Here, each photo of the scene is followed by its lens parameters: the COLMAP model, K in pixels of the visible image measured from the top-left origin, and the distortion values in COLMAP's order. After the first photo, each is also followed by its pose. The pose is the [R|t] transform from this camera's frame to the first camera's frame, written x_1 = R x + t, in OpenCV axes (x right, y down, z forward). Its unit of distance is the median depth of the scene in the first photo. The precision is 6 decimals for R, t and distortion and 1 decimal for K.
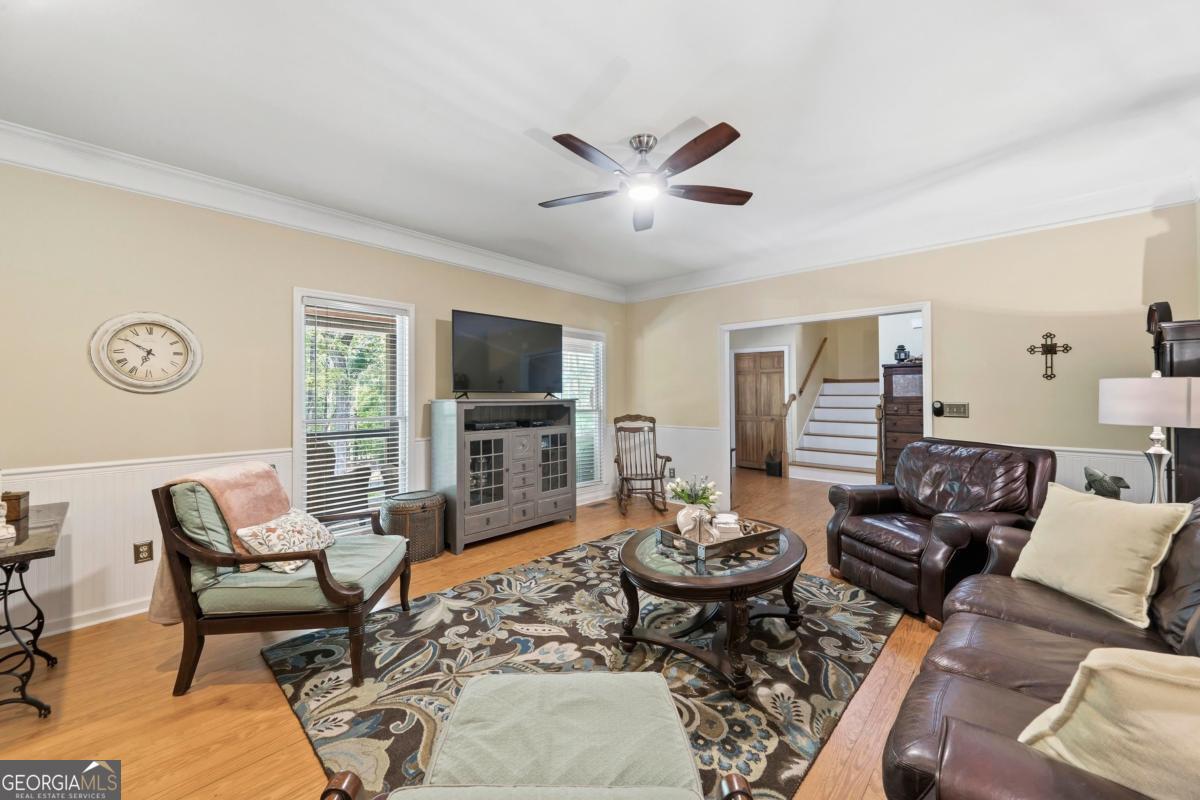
lens RADIAL K [[448.5, 0, 601.4], [0, 448.5, 394.1], [0, 0, 1]] dist [0.000112, 0.000001]
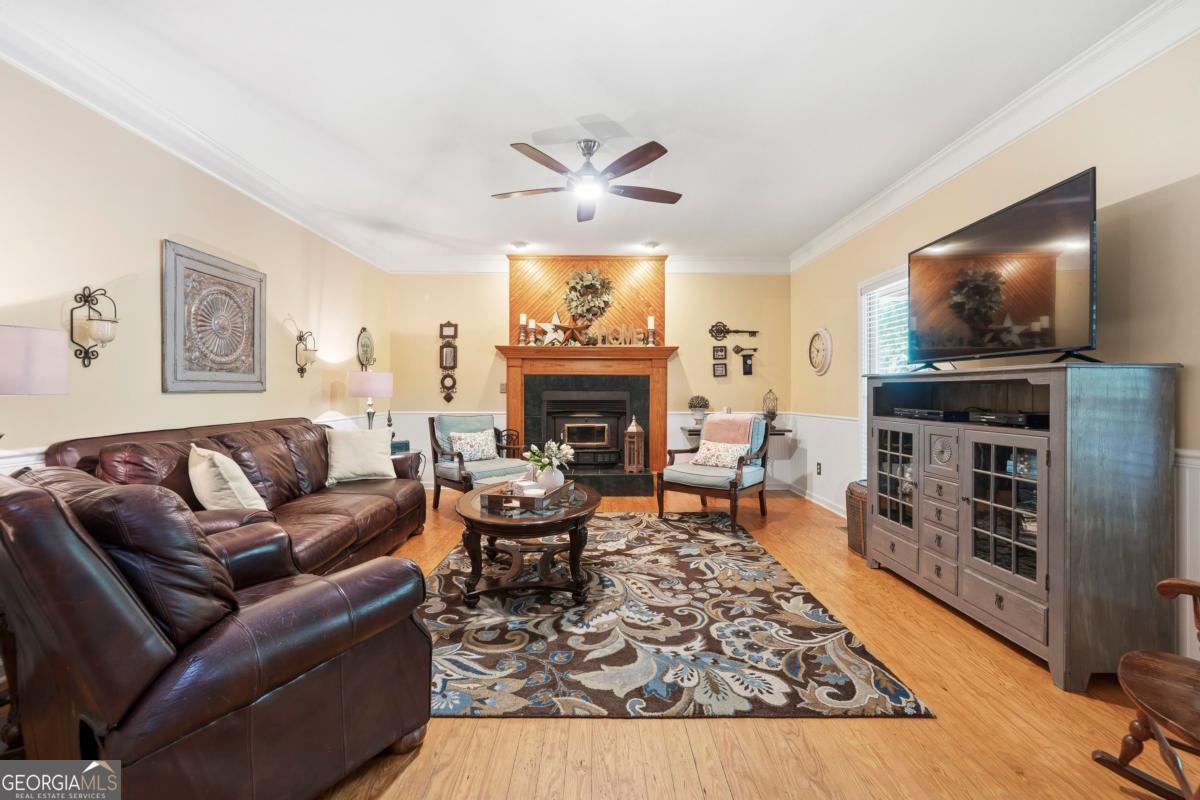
lens RADIAL K [[500.8, 0, 598.7], [0, 500.8, 391.7], [0, 0, 1]] dist [0.001072, 0.000098]
pose [[-0.726960, 0.001689, -0.686678, 0.818331], [0.004054, 0.999990, -0.001832, 0.055129], [0.686668, -0.004116, -0.726960, 1.669527]]
